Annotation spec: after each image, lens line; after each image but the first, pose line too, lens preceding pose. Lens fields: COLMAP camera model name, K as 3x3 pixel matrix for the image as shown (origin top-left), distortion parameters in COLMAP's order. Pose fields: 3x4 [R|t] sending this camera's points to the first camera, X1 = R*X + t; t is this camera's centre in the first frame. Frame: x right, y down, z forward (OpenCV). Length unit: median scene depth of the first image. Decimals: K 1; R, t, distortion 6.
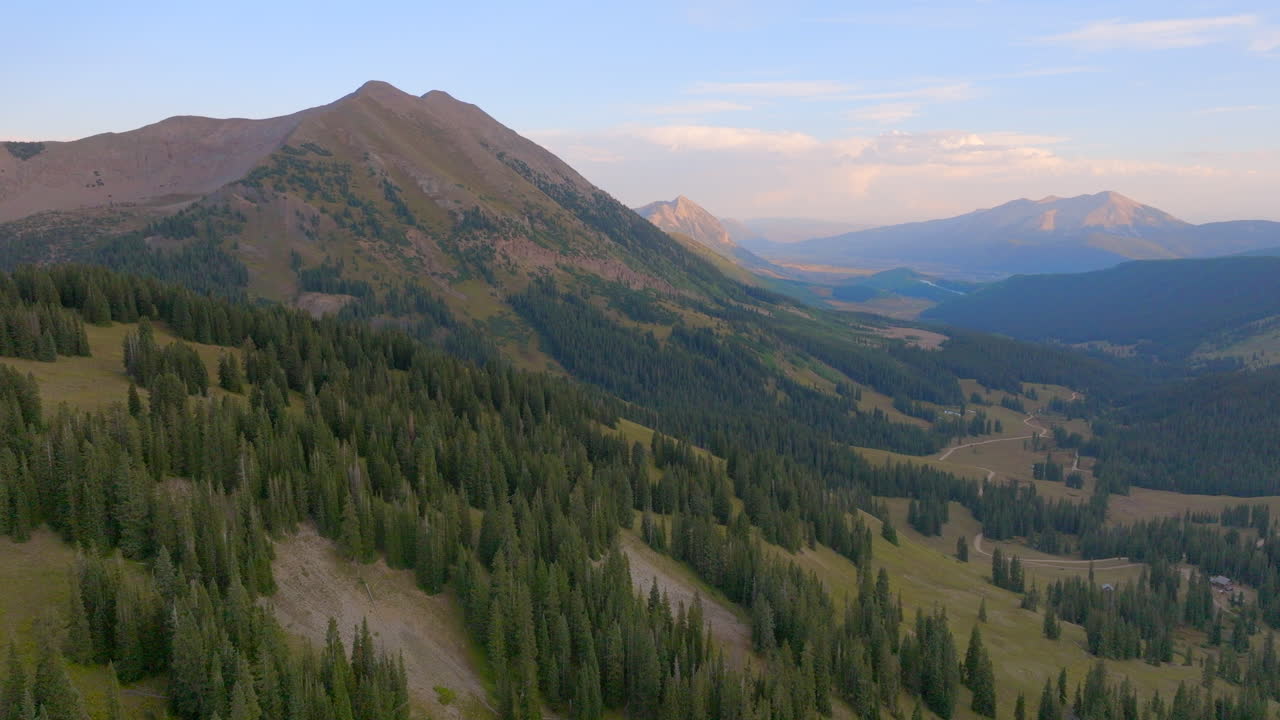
lens RADIAL K [[974.3, 0, 639.6], [0, 974.3, 355.6], [0, 0, 1]] dist [-0.006924, 0.004828]
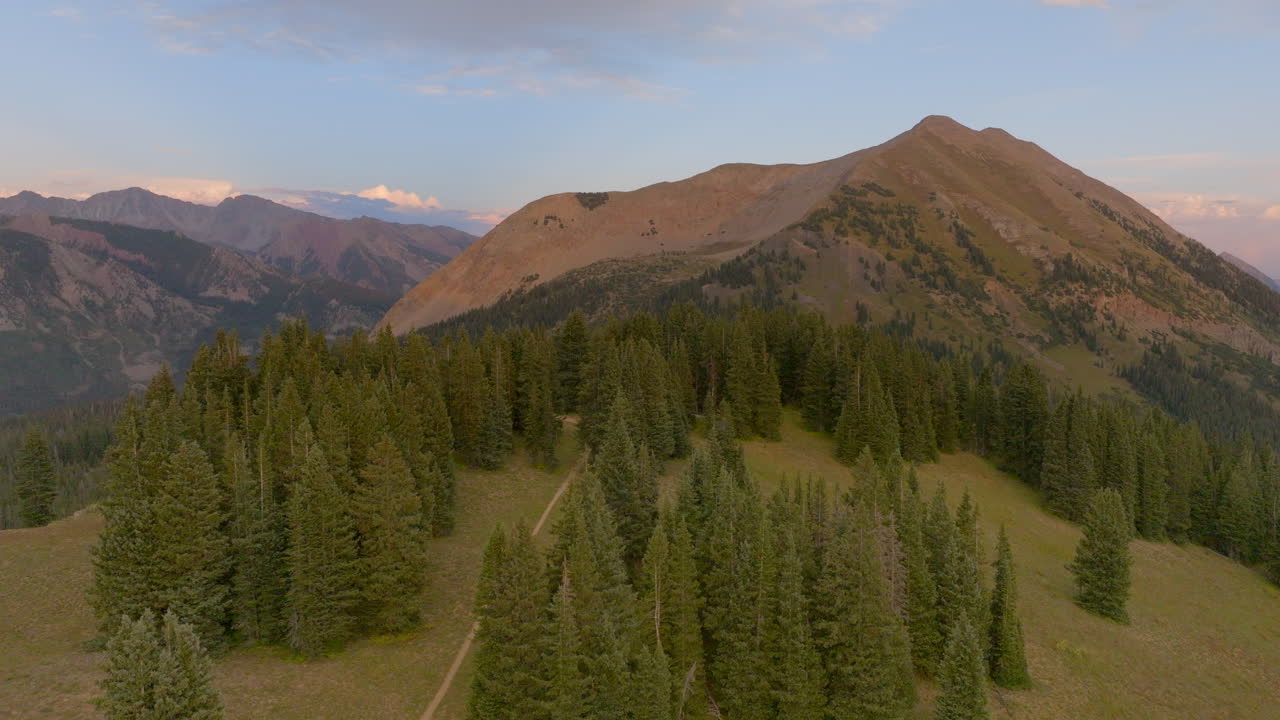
lens RADIAL K [[974.3, 0, 640.1], [0, 974.3, 361.1], [0, 0, 1]] dist [-0.006924, 0.004828]
pose [[0.881572, 0.048804, -0.469520, -0.103842], [-0.073335, 0.996725, -0.034089, -0.011930], [0.466319, 0.064484, 0.882263, 0.137663]]
